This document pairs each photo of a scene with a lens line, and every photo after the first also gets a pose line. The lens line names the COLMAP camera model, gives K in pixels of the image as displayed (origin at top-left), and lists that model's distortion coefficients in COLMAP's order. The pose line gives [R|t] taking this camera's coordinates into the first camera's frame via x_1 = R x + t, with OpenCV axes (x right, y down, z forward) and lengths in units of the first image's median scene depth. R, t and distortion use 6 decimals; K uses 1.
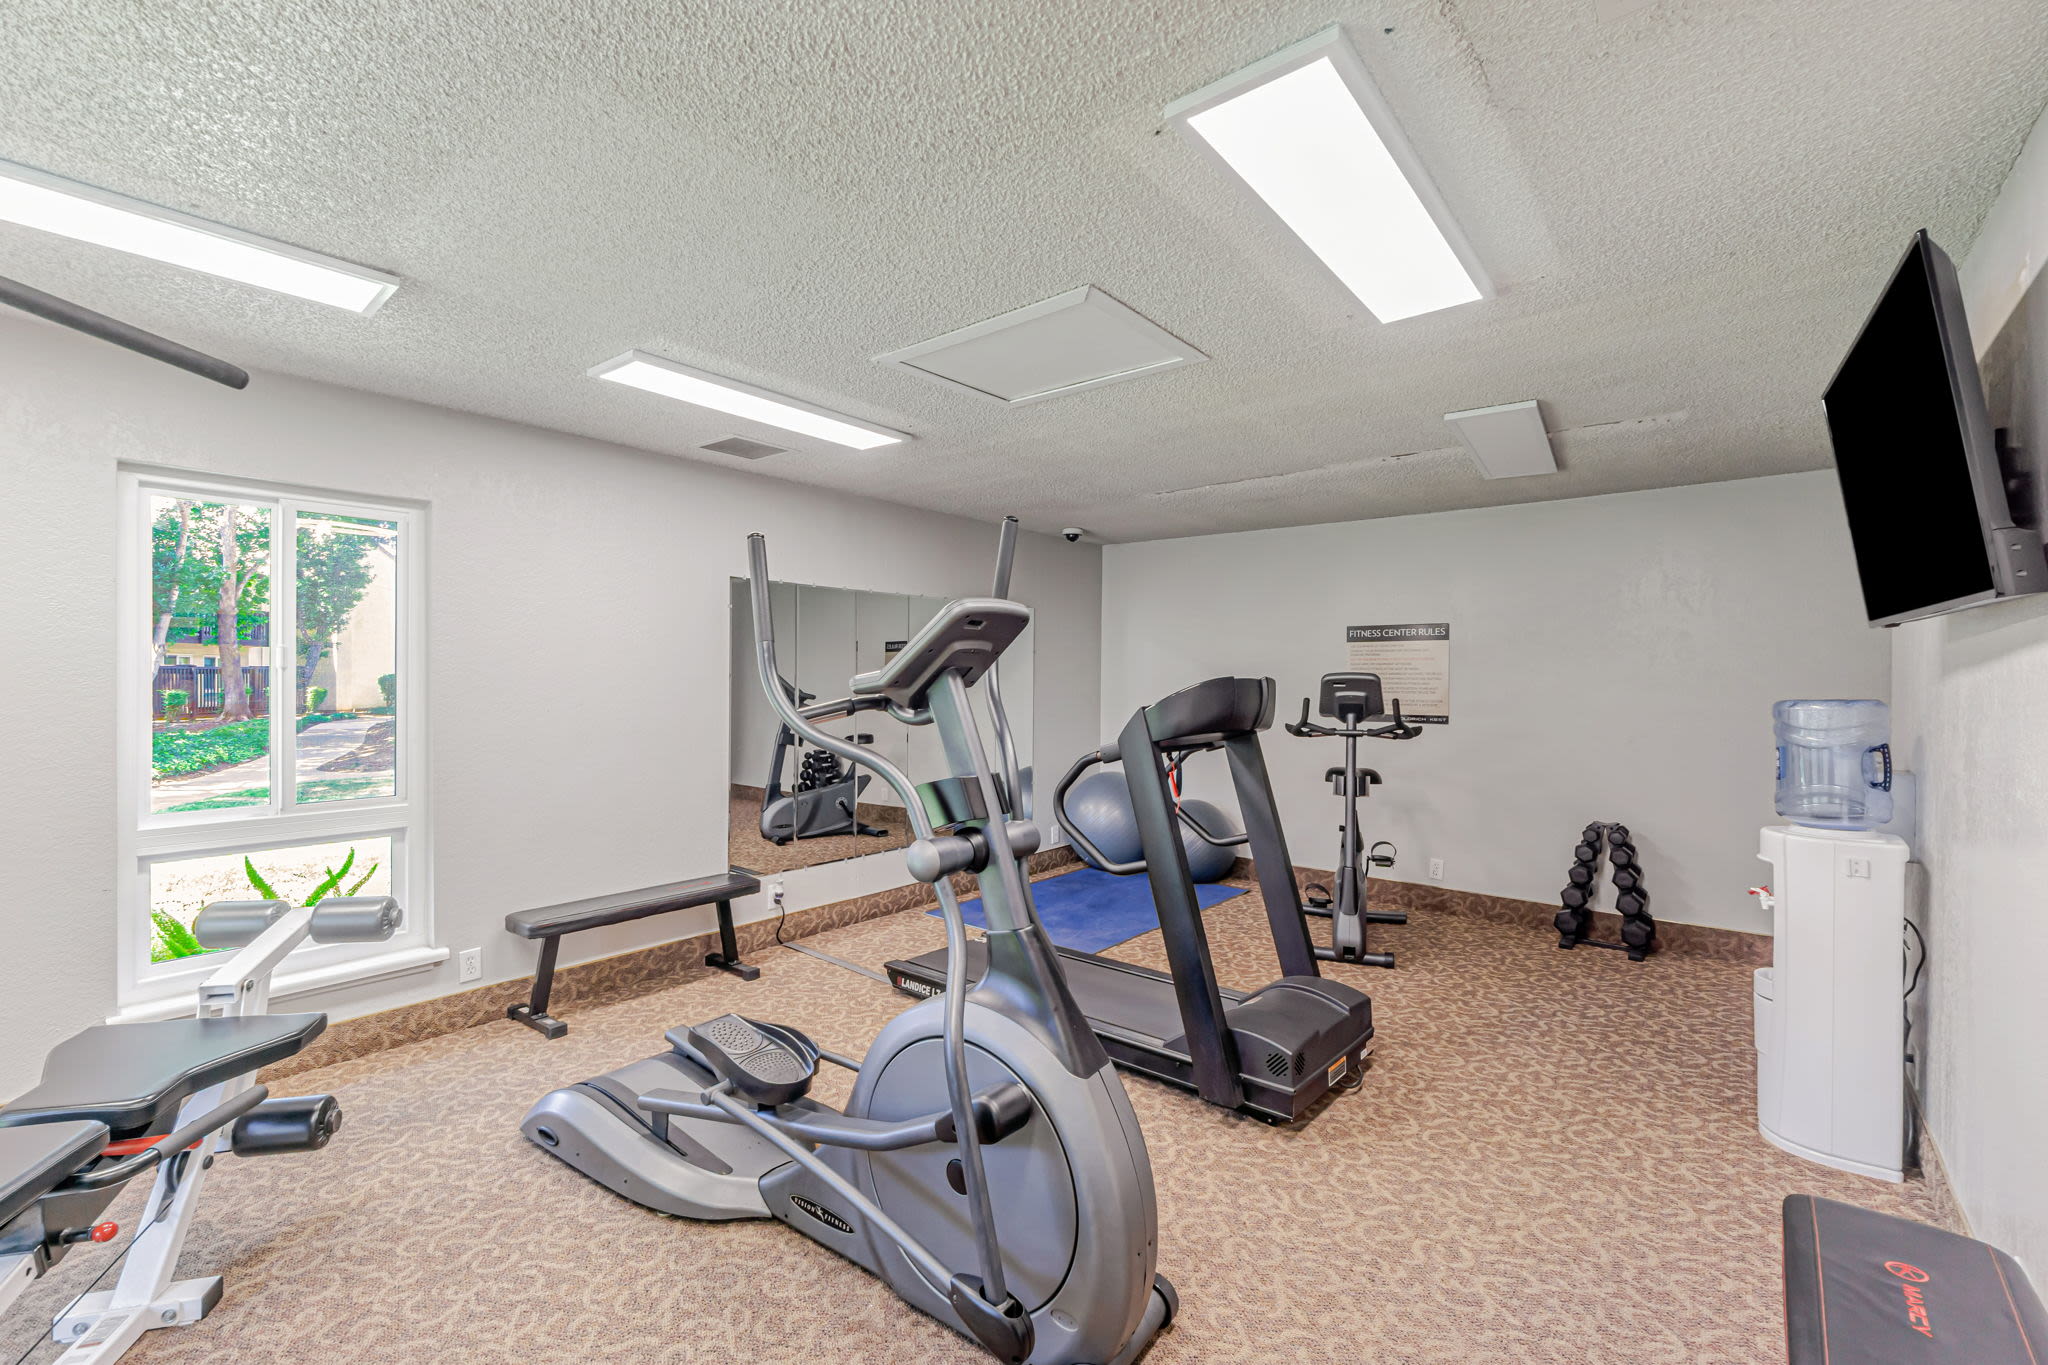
lens RADIAL K [[895.9, 0, 1024.0], [0, 895.9, 682.5], [0, 0, 1]] dist [0.000705, -0.000311]
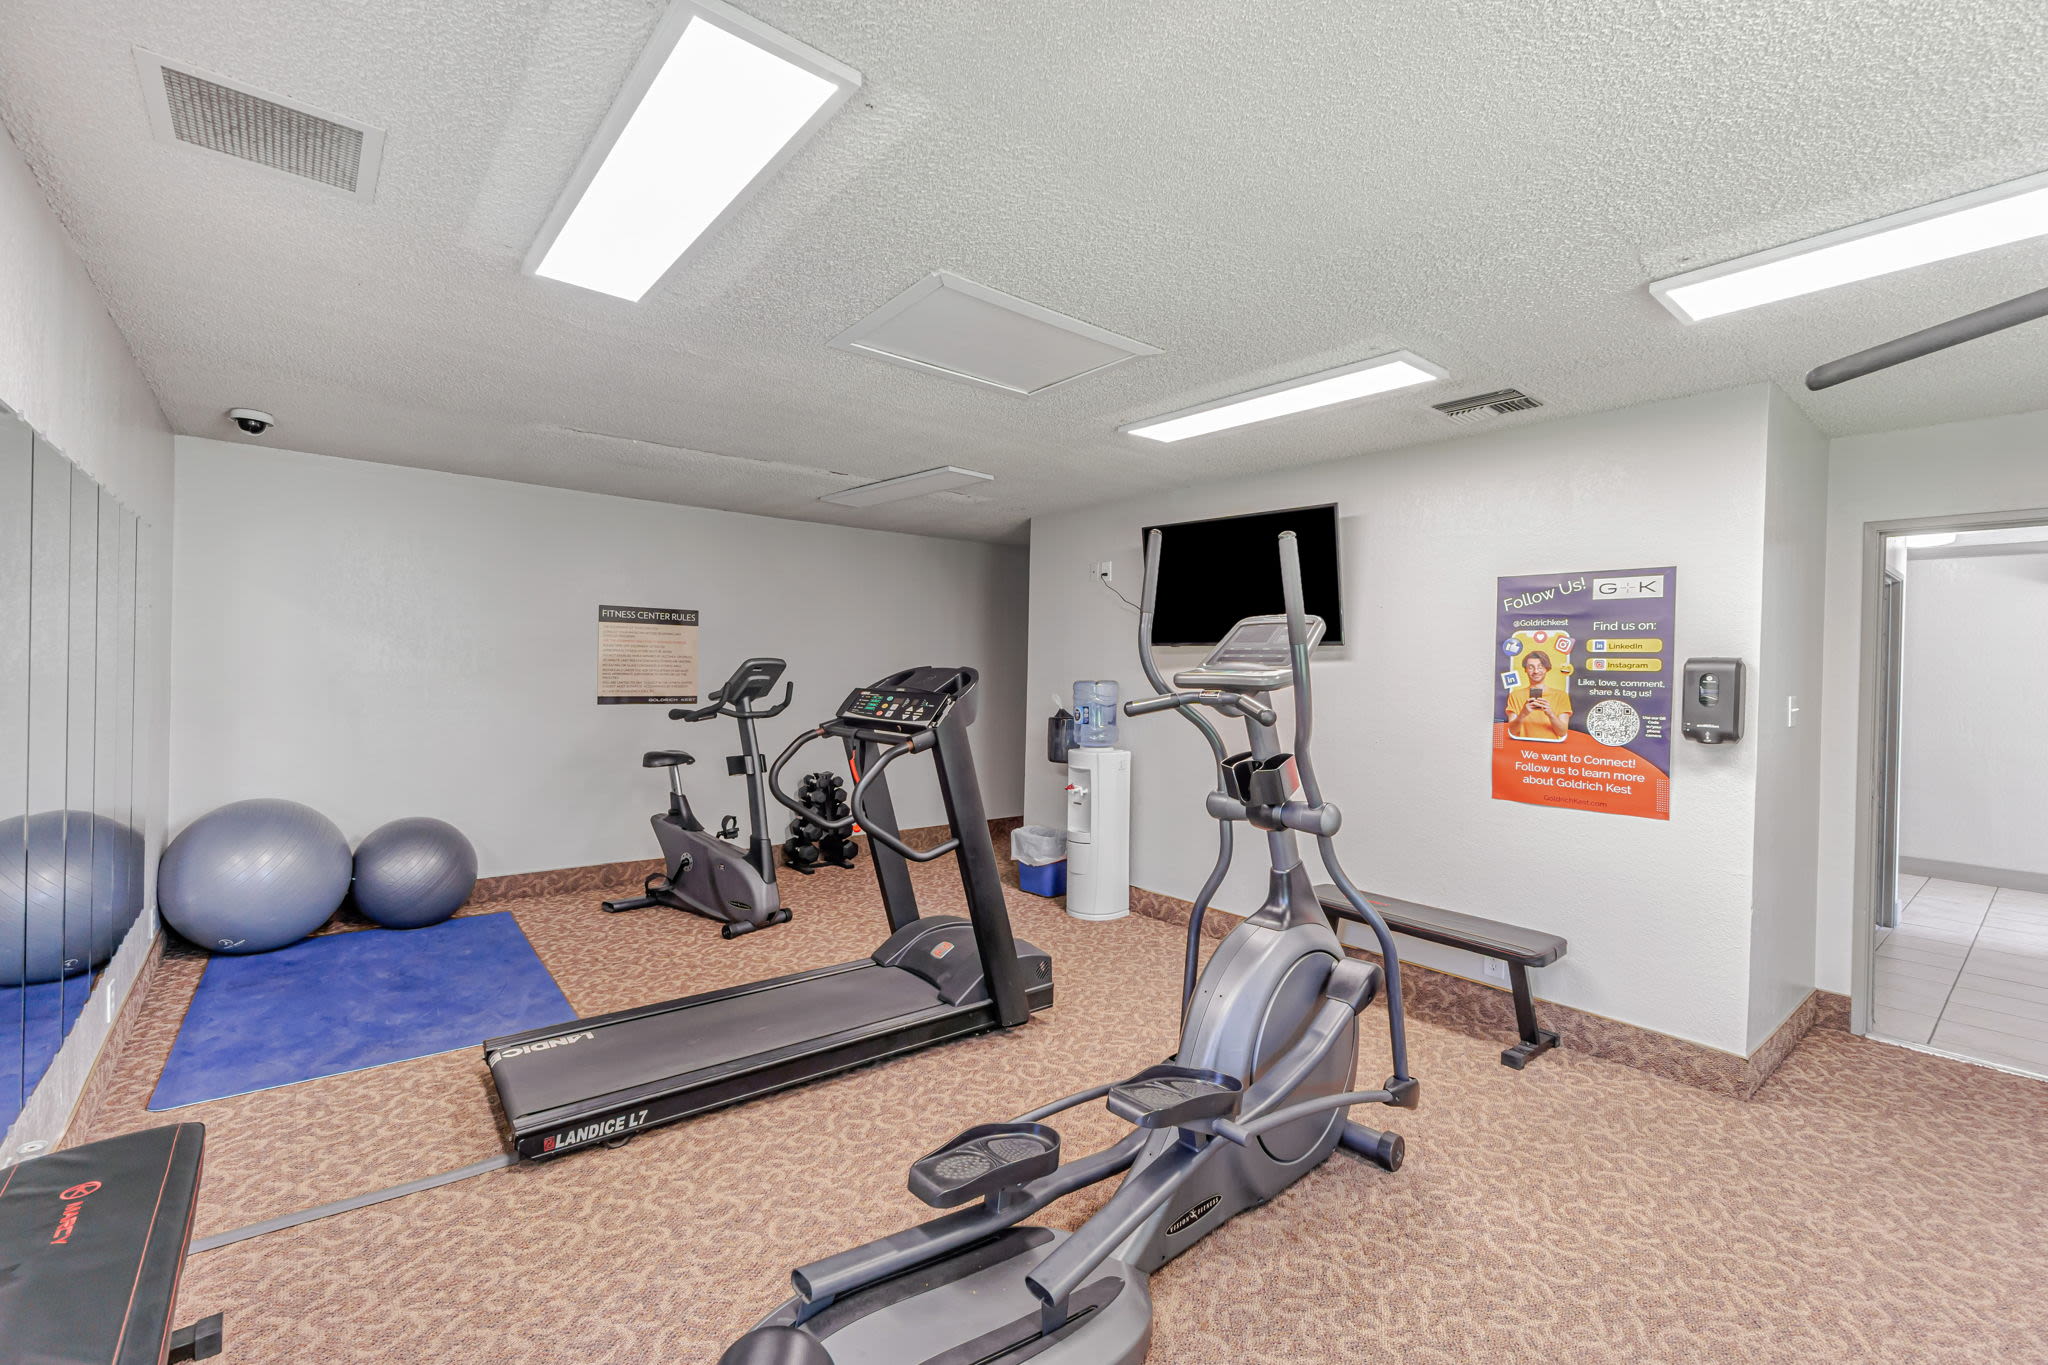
lens RADIAL K [[869.5, 0, 1024.0], [0, 869.5, 682.5], [0, 0, 1]] dist [-0.000657, -0.000182]
pose [[0.197269, -0.015975, 0.980219, -0.539104], [-0.015356, 0.999694, 0.019383, -0.006328], [-0.980229, -0.018876, 0.196964, 0.452235]]
